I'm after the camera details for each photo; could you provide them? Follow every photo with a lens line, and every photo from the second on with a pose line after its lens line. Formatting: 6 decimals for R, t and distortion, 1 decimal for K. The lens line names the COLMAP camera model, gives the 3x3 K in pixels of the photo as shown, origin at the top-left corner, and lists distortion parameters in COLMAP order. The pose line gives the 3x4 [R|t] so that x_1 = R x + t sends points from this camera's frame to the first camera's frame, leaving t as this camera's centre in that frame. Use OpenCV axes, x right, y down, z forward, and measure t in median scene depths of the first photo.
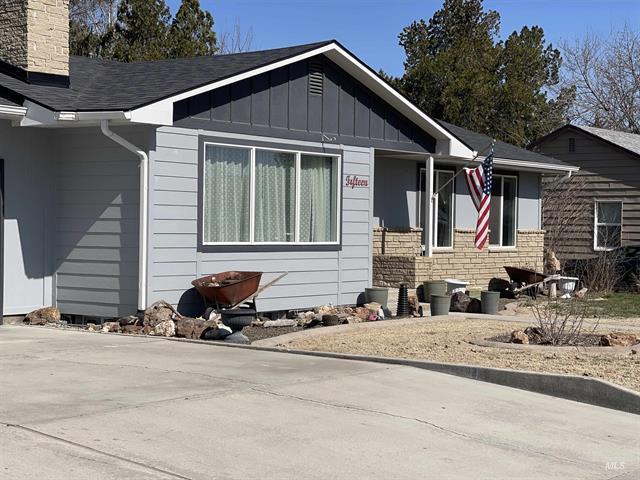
lens RADIAL K [[1163.5, 0, 320.0], [0, 1163.5, 240.0], [0, 0, 1]] dist [0.193698, 0.099530]
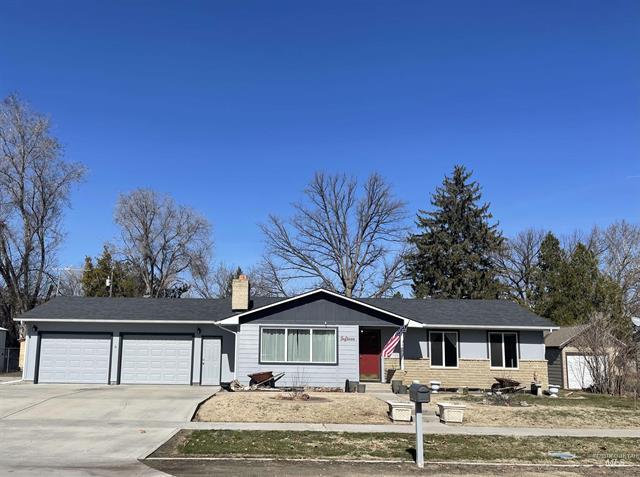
lens RADIAL K [[530.3, 0, 275.7], [0, 530.3, 273.0], [0, 0, 1]] dist [0.065966, -0.003013]
pose [[0.636010, -0.119540, -0.762365, 0.887722], [-0.012772, 0.986163, -0.165287, 0.003245], [0.771575, 0.114861, 0.625683, 0.126742]]
